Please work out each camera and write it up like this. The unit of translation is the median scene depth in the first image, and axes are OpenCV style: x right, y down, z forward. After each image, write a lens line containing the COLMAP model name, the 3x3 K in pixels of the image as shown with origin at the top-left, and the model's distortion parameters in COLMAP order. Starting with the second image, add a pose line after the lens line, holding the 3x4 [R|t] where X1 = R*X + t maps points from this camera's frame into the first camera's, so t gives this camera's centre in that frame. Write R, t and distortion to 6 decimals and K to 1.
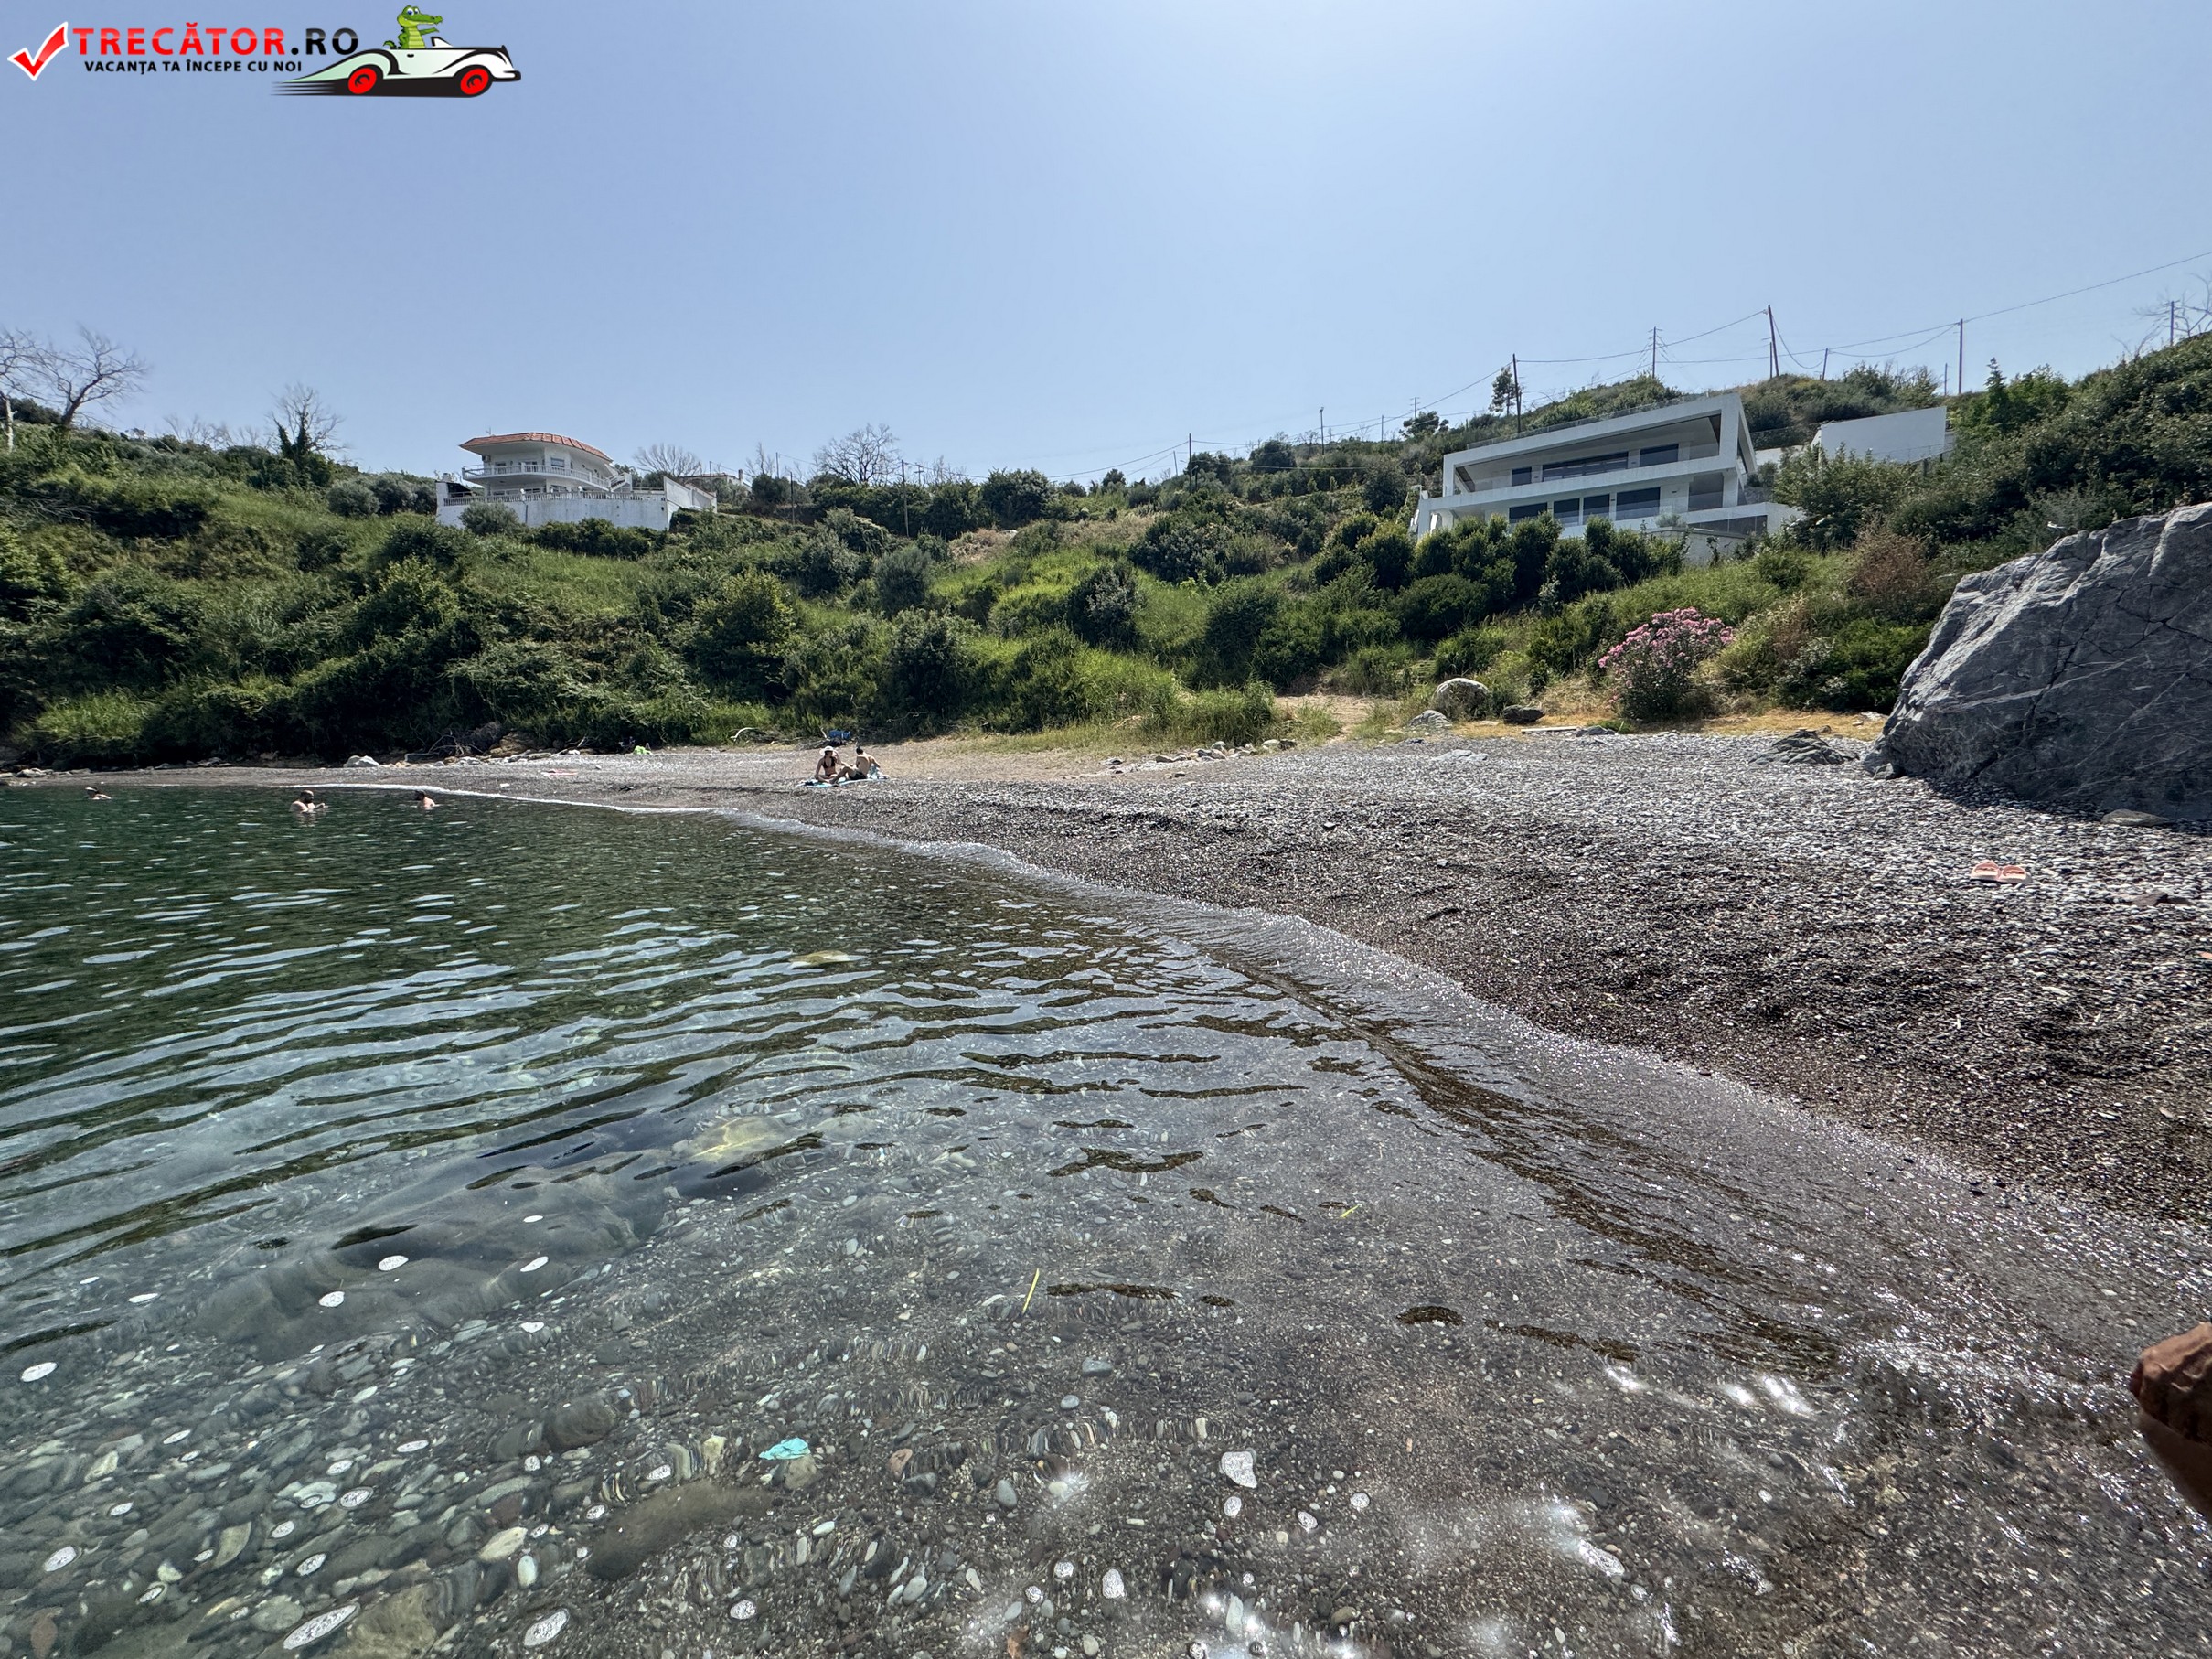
lens RADIAL K [[882.7, 0, 1105.3], [0, 882.7, 821.3], [0, 0, 1]] dist [-0.000402, -0.000506]
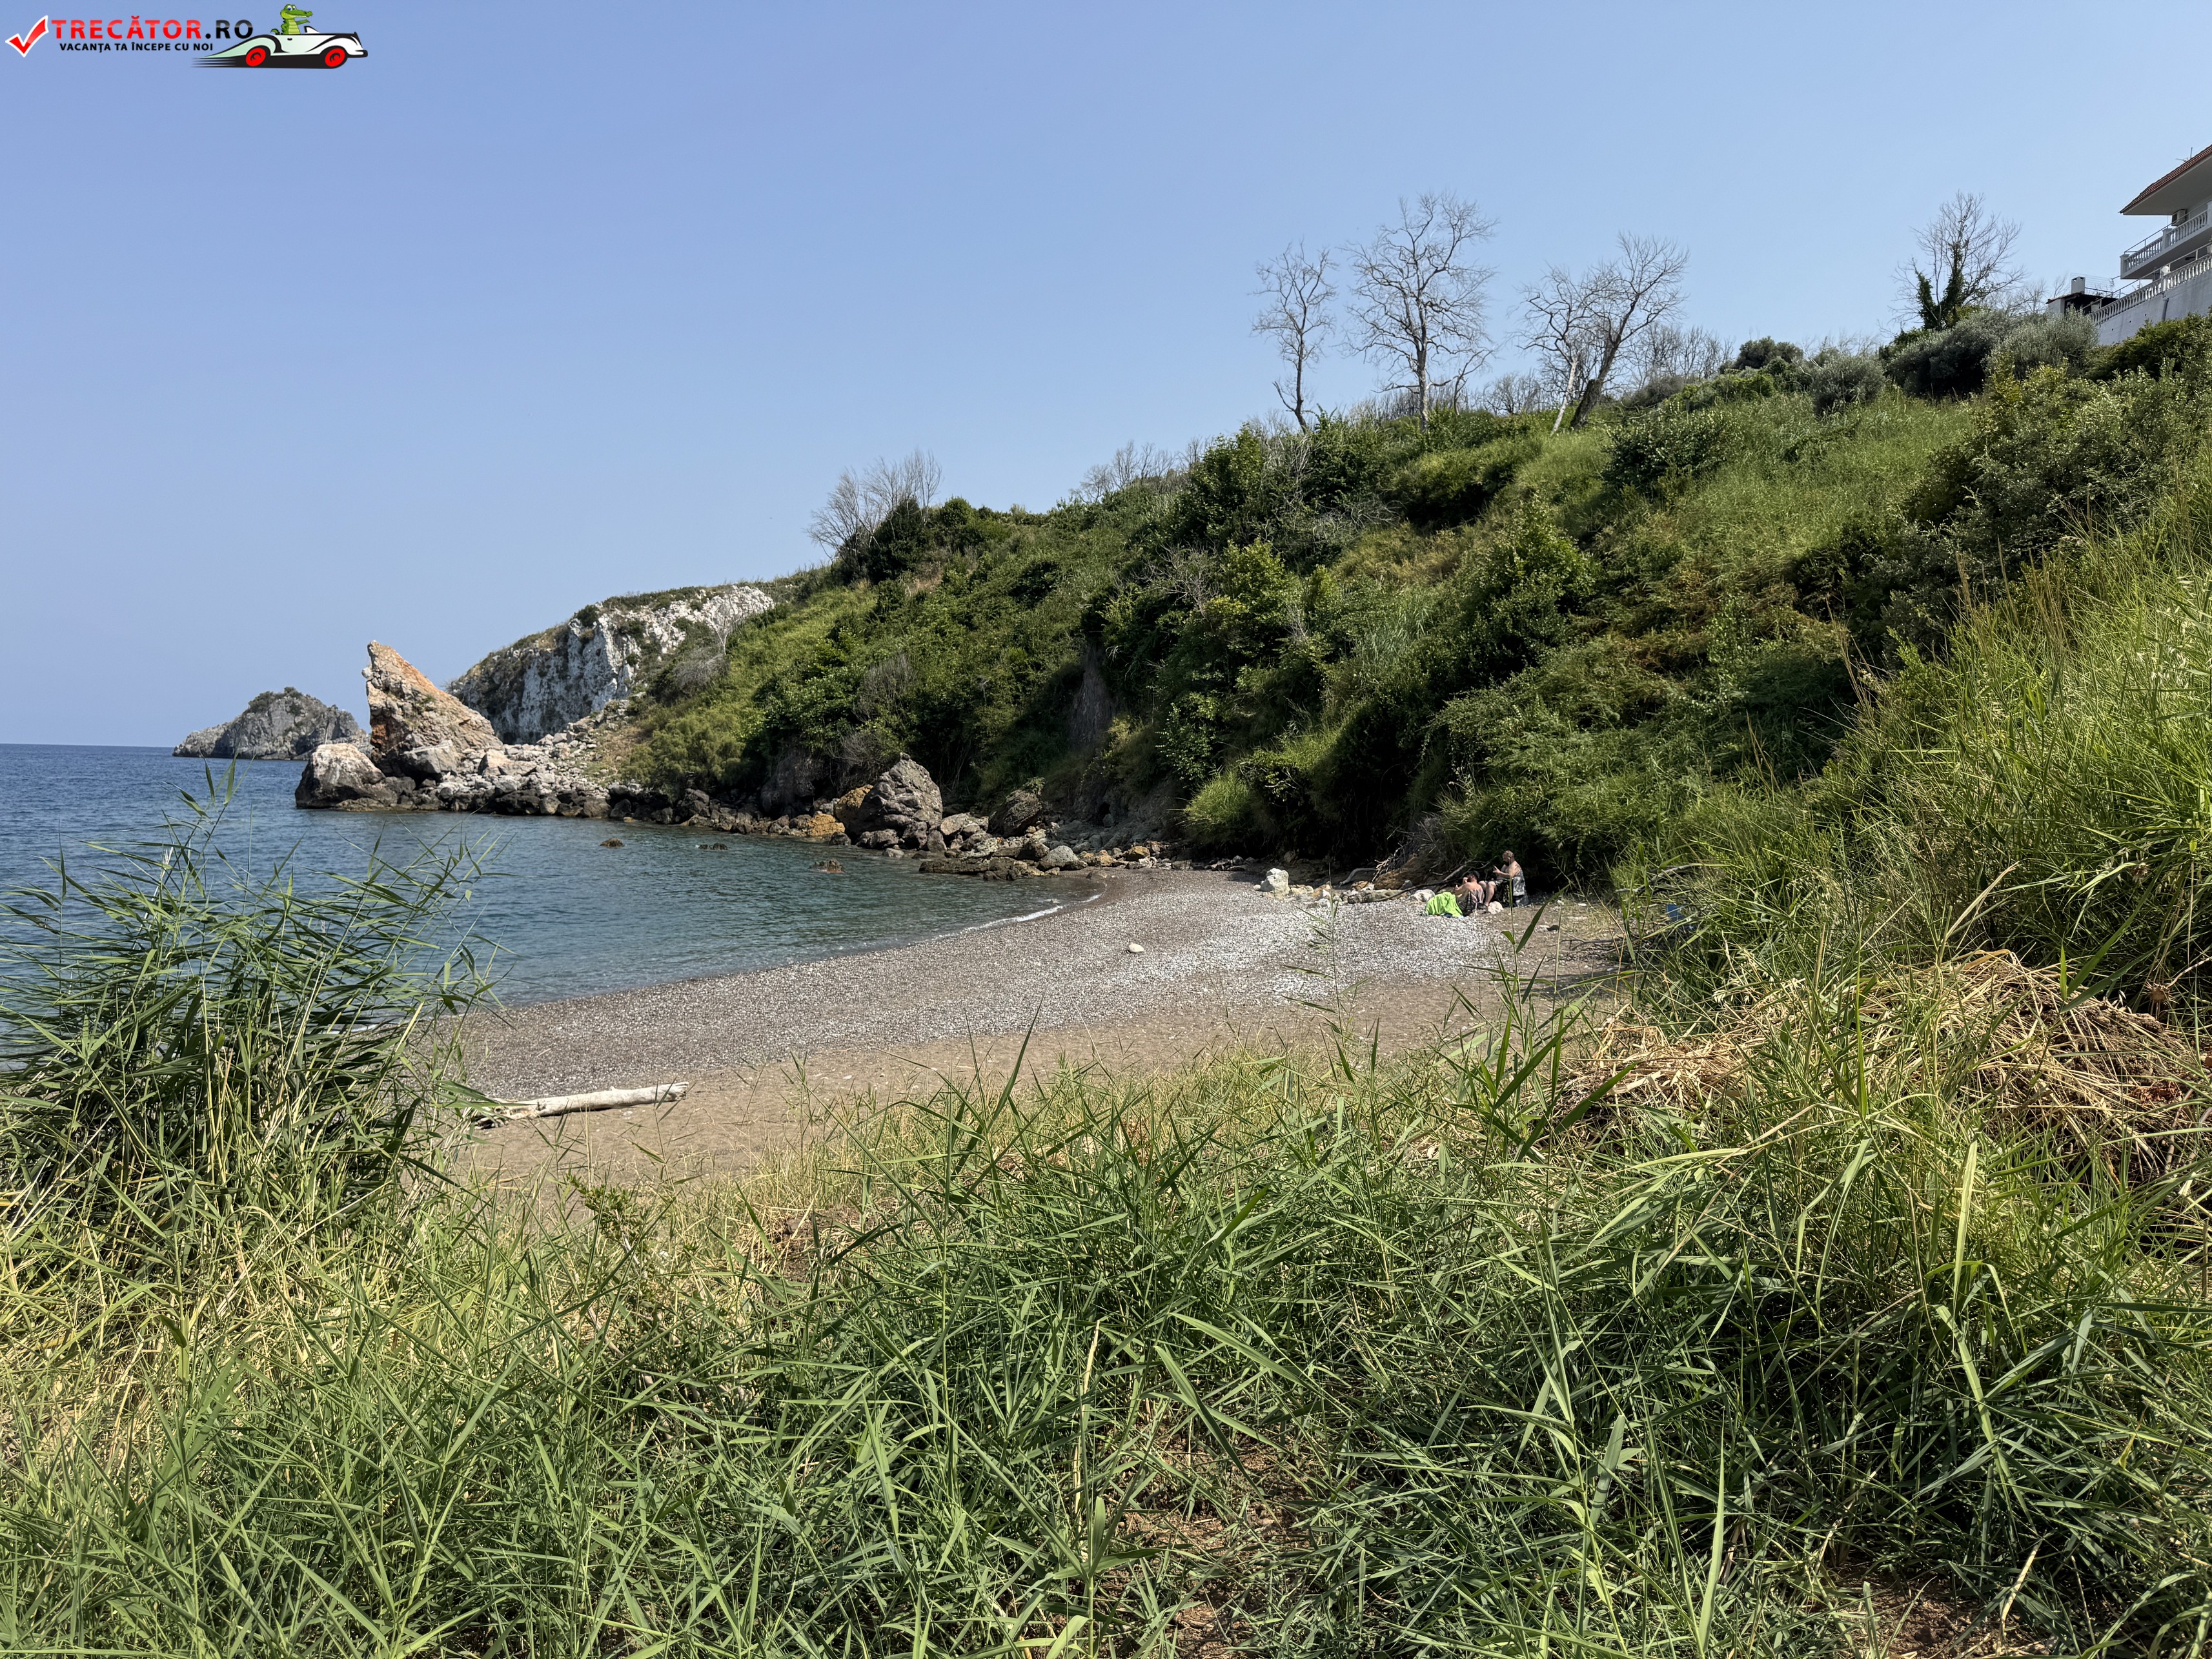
lens RADIAL K [[1551.7, 0, 1127.4], [0, 1551.7, 847.6], [0, 0, 1]] dist [0.078847, -0.110125]
pose [[0.116140, 0.058972, -0.991481, 0.141072], [-0.099454, 0.993909, 0.047467, -0.105046], [0.988241, 0.093094, 0.121298, 0.637058]]
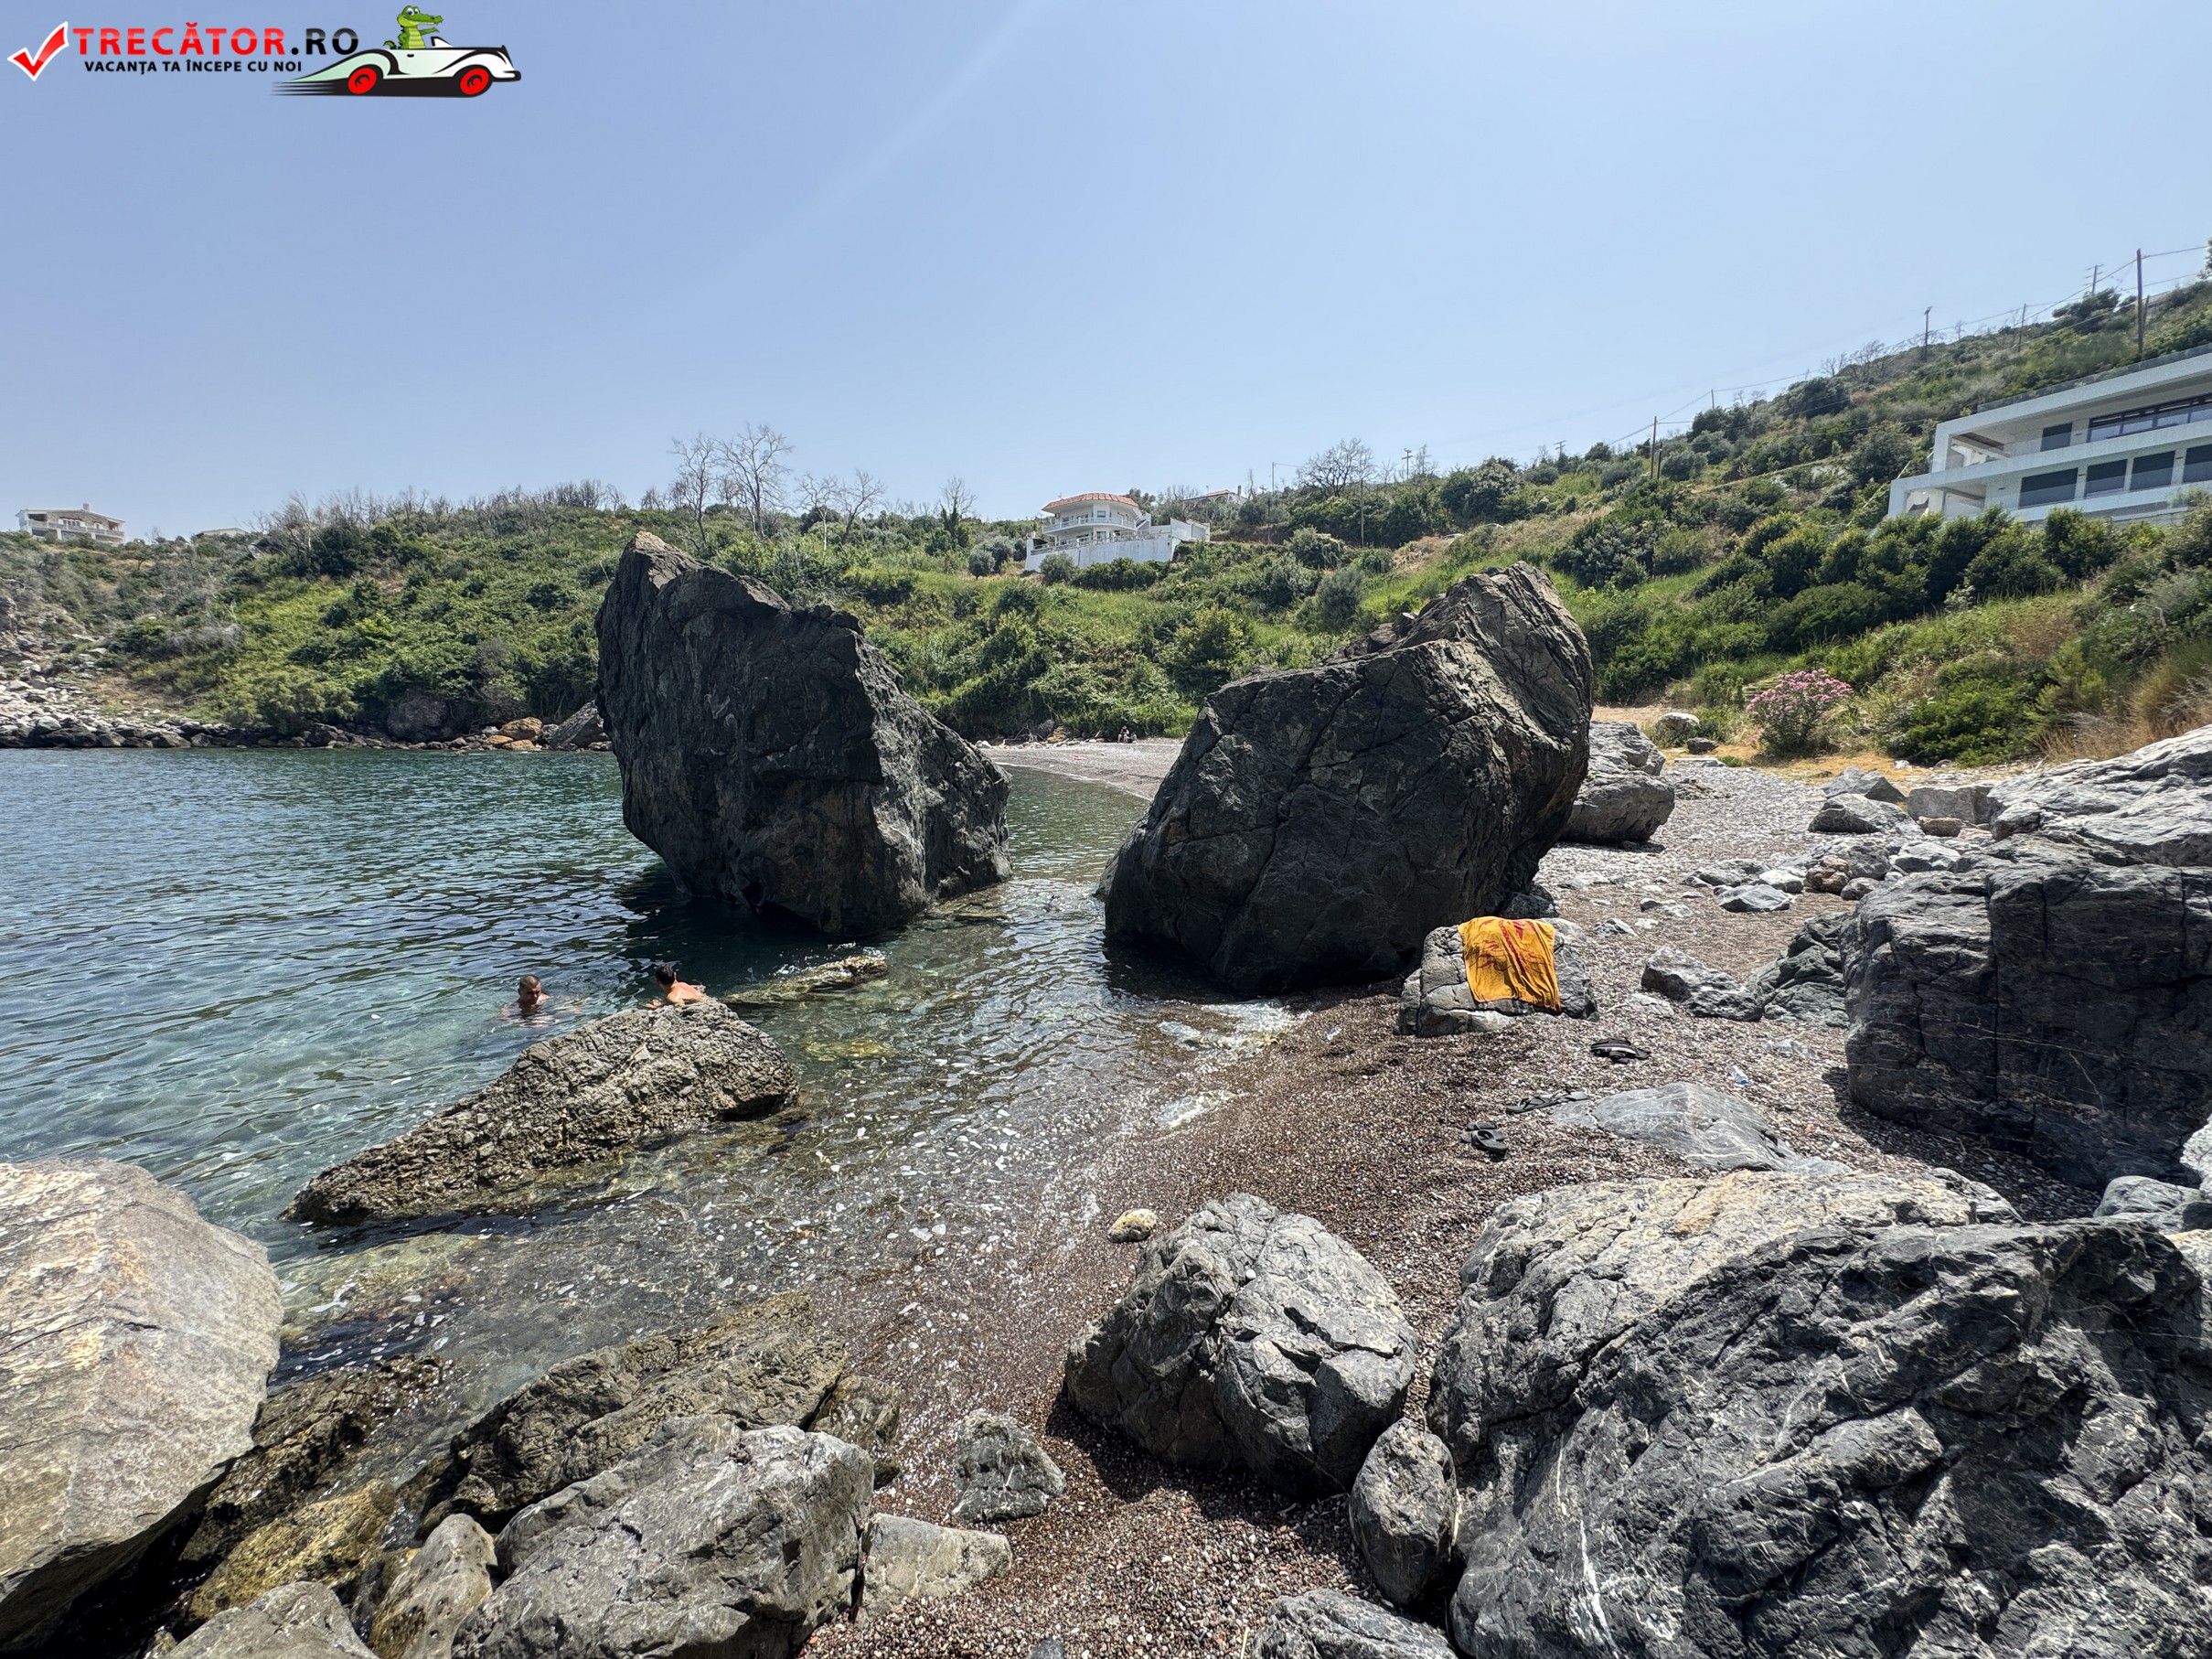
lens RADIAL K [[882.7, 0, 1106.0], [0, 882.7, 822.6], [0, 0, 1]] dist [-0.000402, -0.000506]
pose [[0.854957, 0.069871, -0.513972, 0.169480], [-0.052849, 0.997463, 0.047686, -0.010169], [0.516000, -0.013607, 0.856481, -0.237708]]
